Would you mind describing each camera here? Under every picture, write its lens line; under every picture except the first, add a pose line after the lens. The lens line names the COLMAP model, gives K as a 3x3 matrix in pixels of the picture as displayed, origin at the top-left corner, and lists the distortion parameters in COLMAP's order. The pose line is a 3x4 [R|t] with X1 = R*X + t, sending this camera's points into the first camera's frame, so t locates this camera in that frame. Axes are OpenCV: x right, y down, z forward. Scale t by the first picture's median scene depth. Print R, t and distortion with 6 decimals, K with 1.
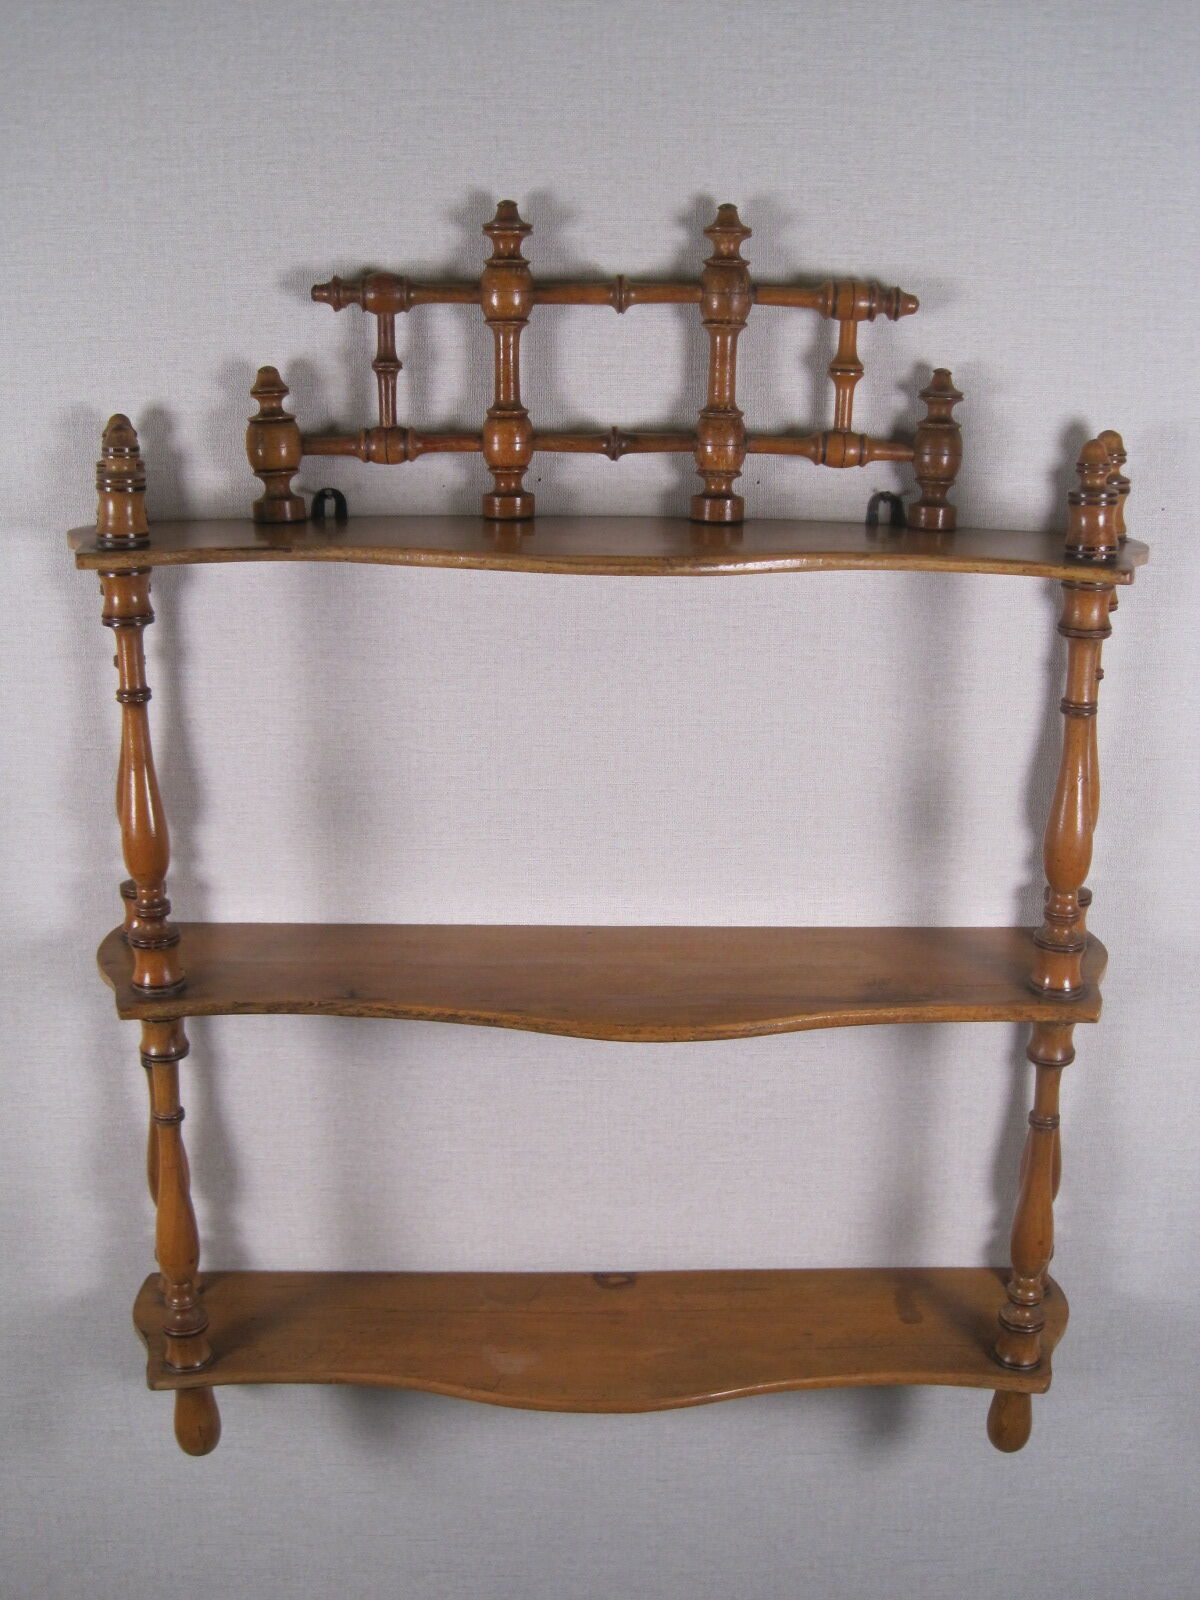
lens RADIAL K [[1648.4, 0, 600.0], [0, 1648.4, 800.0], [0, 0, 1]] dist [-0.186352, 0.145781]
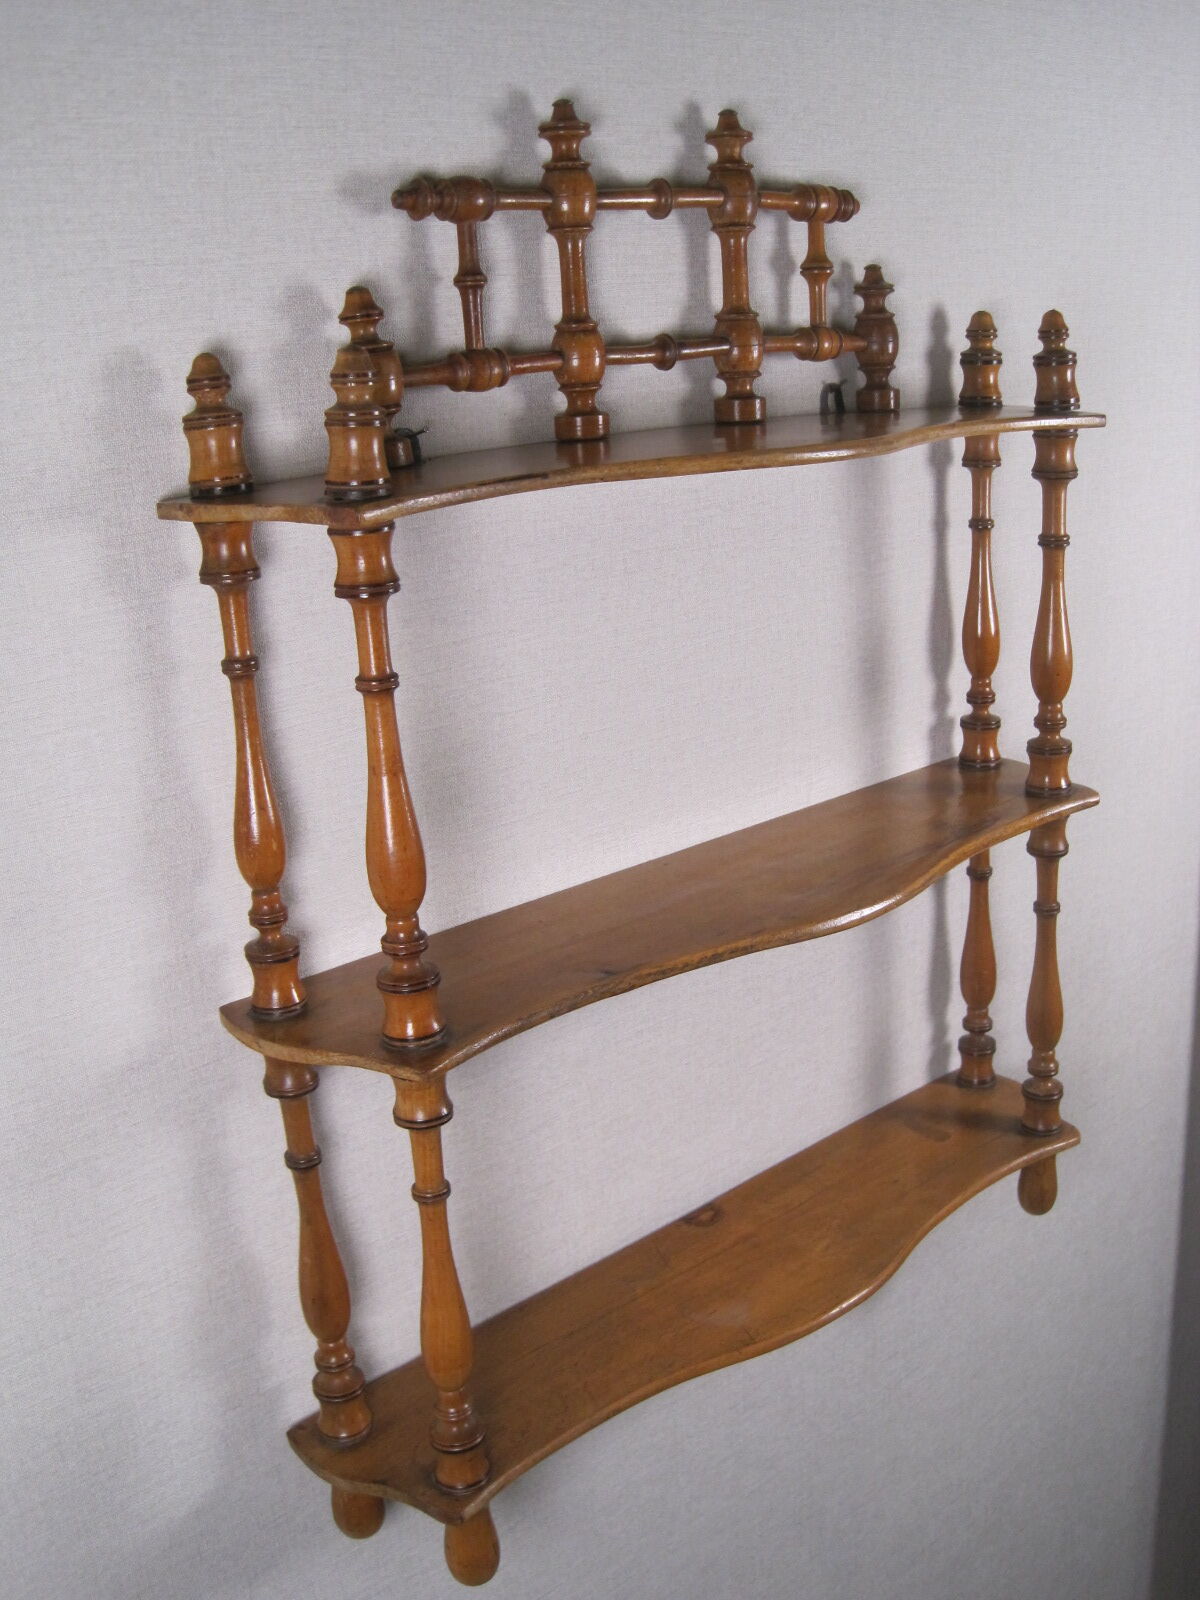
lens RADIAL K [[1648.4, 0, 600.0], [0, 1648.4, 800.0], [0, 0, 1]] dist [-0.186352, 0.145781]
pose [[0.760204, -0.234964, 0.605708, -0.675150], [0.244522, 0.967234, 0.068314, -0.034733], [-0.601913, 0.096177, 0.792749, 0.277836]]
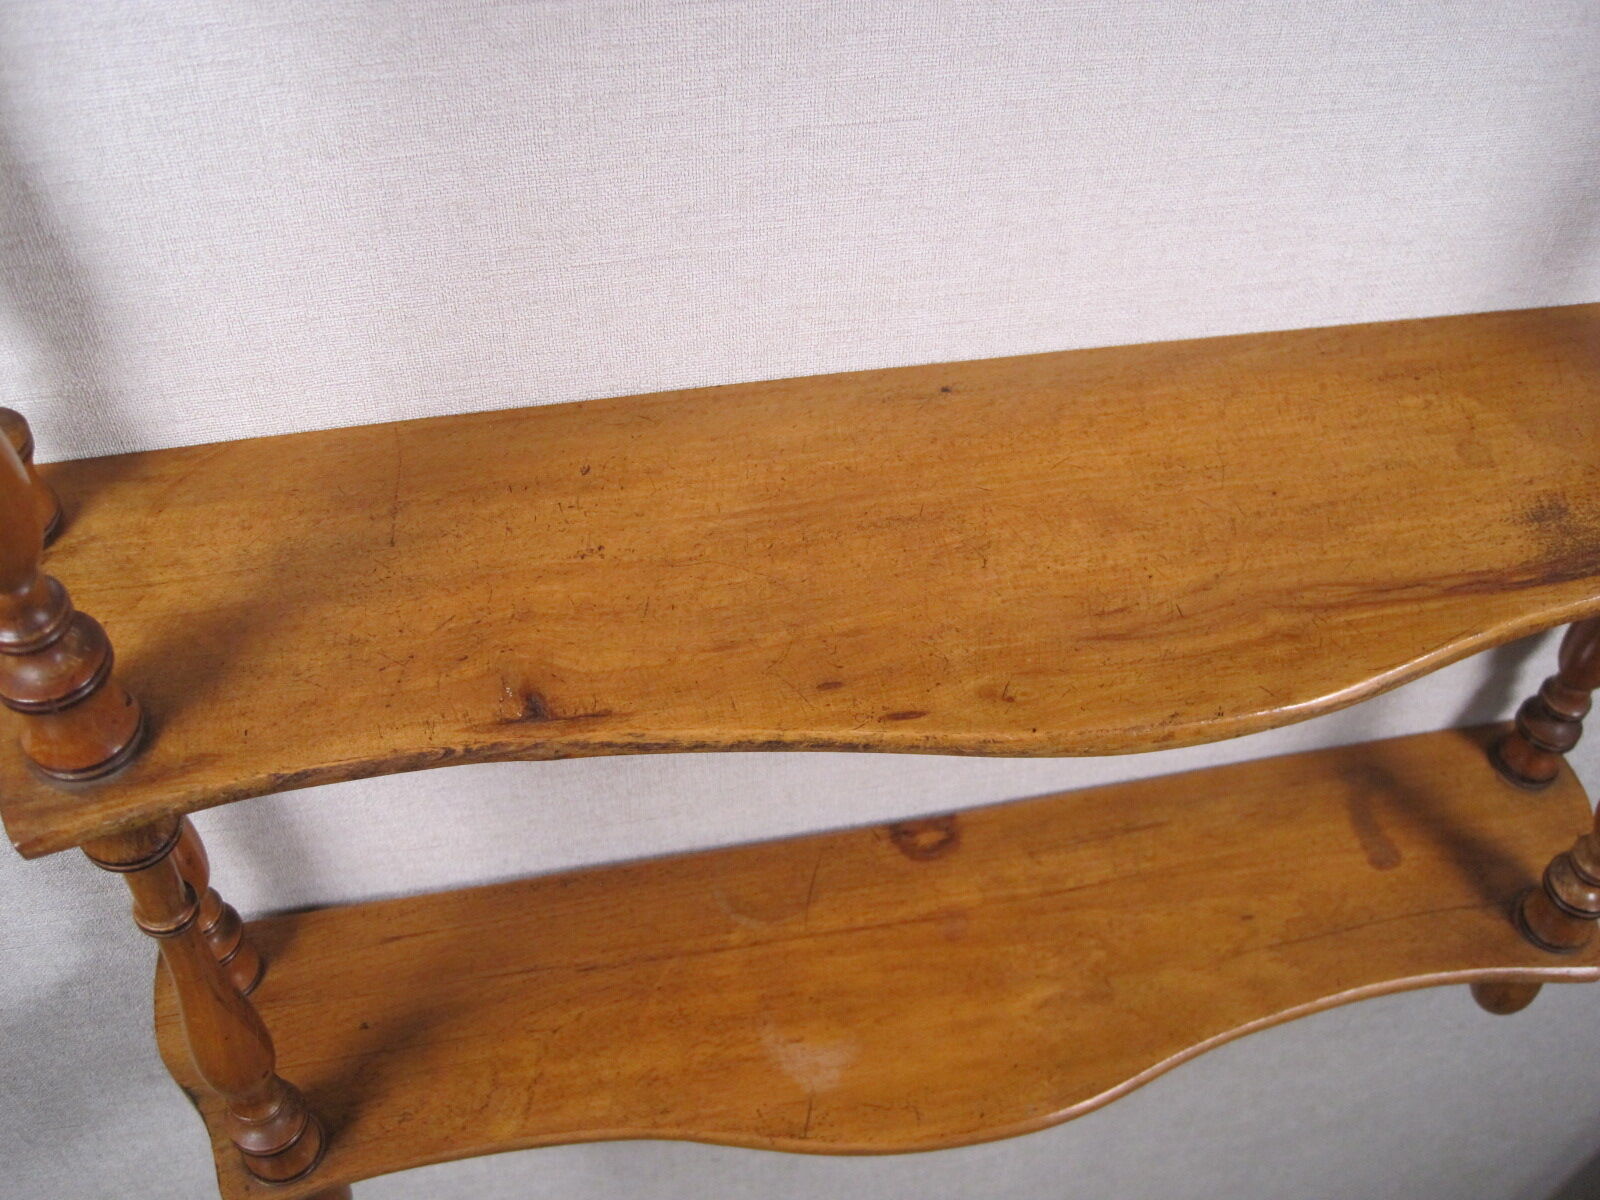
lens RADIAL K [[1648.4, 0, 756.1], [0, 1648.4, 593.5], [0, 0, 1]] dist [-0.186352, 0.145781]
pose [[0.984540, -0.121763, 0.125917, -0.144517], [0.034766, 0.840403, 0.540845, -0.147862], [-0.171676, -0.528106, 0.831644, 0.632196]]
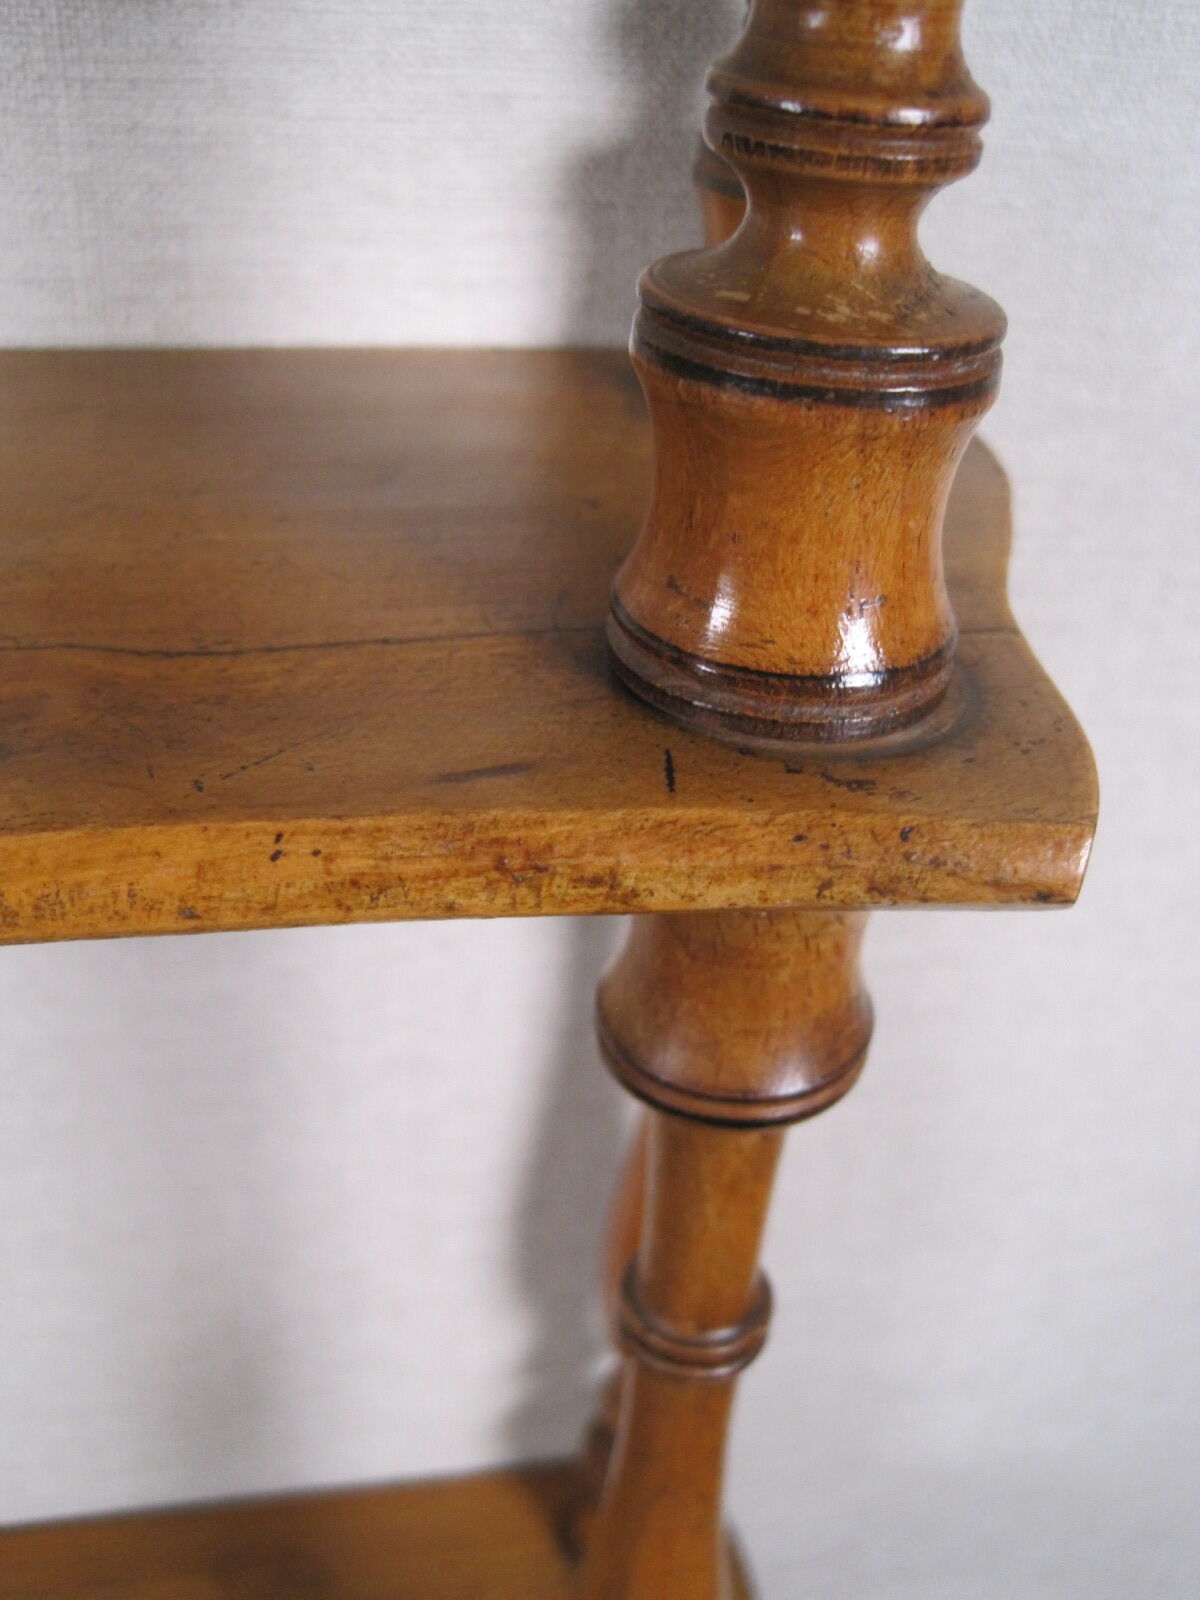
lens RADIAL K [[1648.4, 0, 600.0], [0, 1648.4, 800.0], [0, 0, 1]] dist [-0.186352, 0.145781]
pose [[0.976831, -0.051453, 0.207733, 0.237418], [-0.004038, 0.966064, 0.258270, 0.090530], [-0.213972, -0.253125, 0.943474, 0.872120]]
